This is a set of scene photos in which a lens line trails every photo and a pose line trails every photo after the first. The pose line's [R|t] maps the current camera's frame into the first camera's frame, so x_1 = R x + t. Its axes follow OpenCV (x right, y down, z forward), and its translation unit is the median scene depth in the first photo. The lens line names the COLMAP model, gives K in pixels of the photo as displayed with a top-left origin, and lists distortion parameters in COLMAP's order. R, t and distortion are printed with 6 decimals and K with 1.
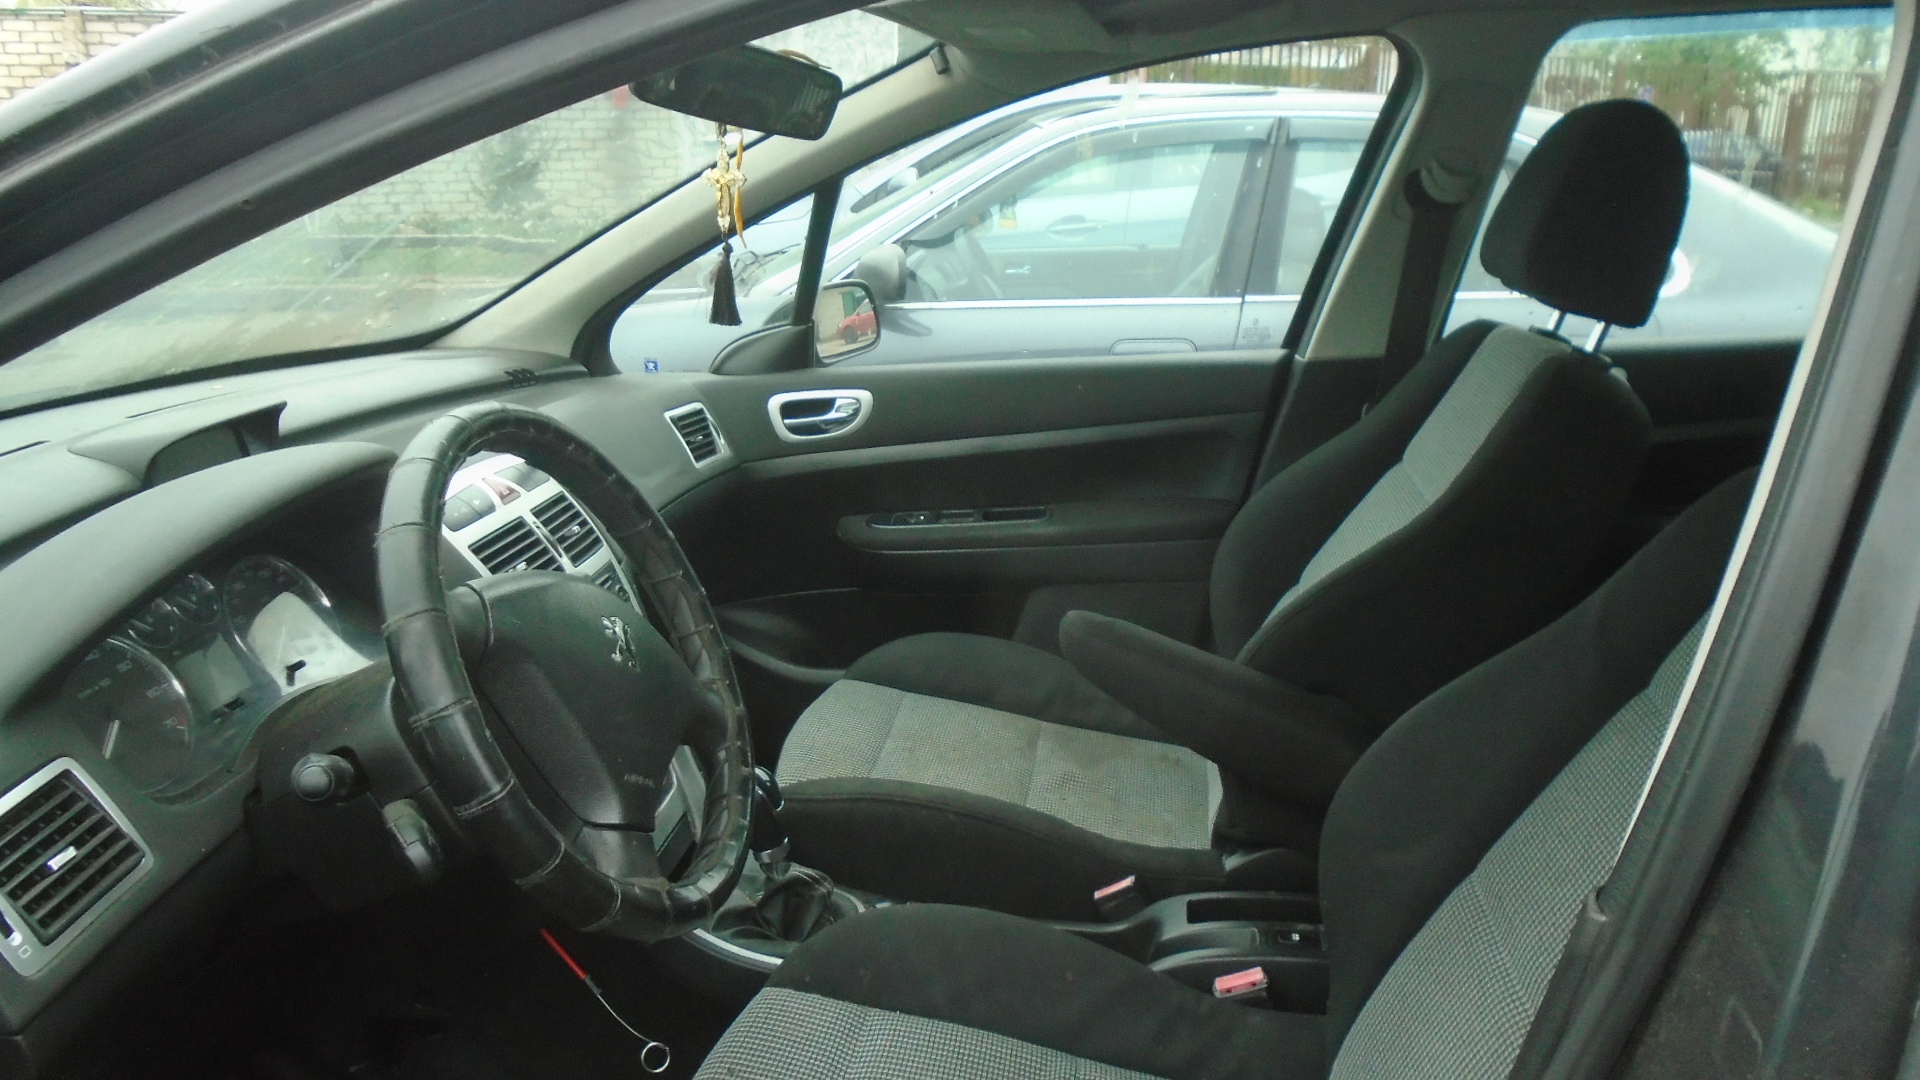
lens RADIAL K [[1483.6, 0, 959.0], [0, 1483.6, 532.0], [0, 0, 1]] dist [-0.007968, 0.000189]
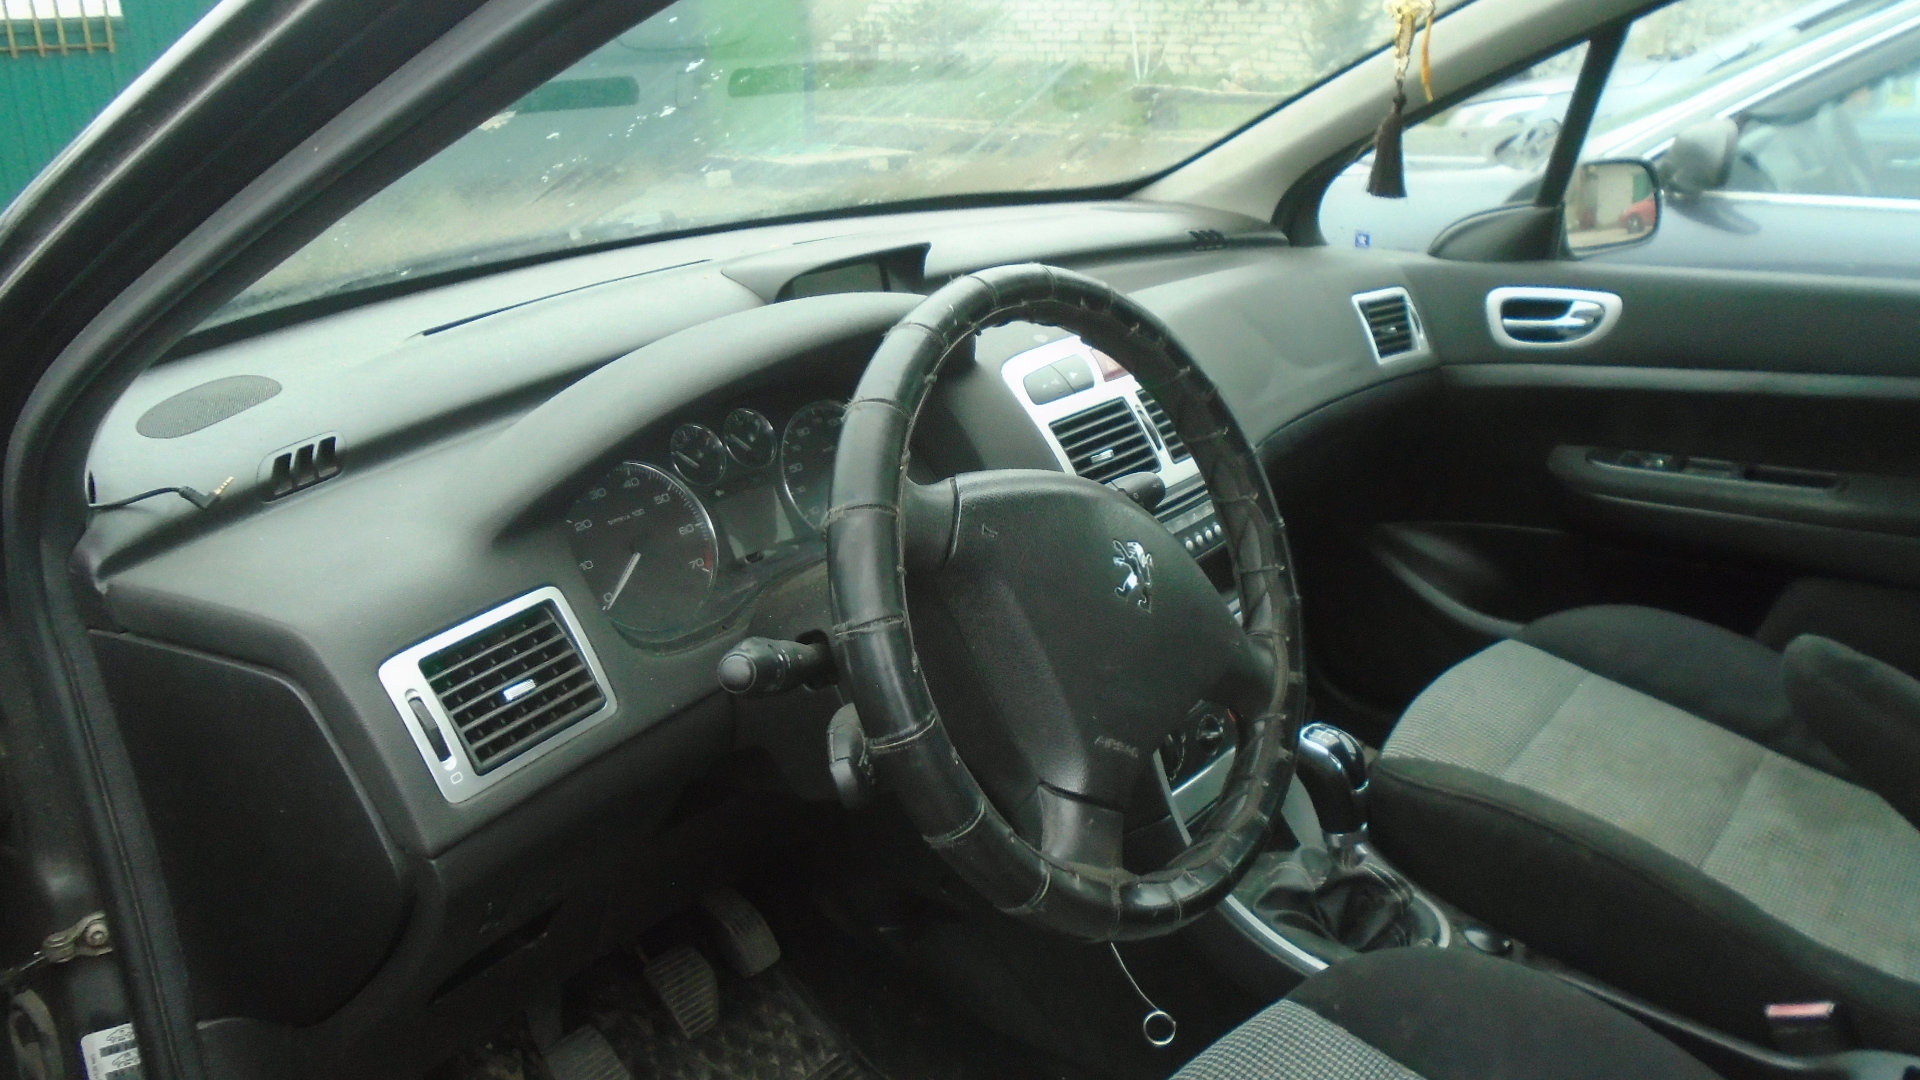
lens RADIAL K [[1483.6, 0, 959.0], [0, 1483.6, 532.0], [0, 0, 1]] dist [-0.007968, 0.000189]
pose [[0.859415, 0.184055, -0.477001, 0.055041], [-0.141344, 0.982126, 0.124300, -0.026721], [0.491353, -0.039404, 0.870069, 0.172106]]
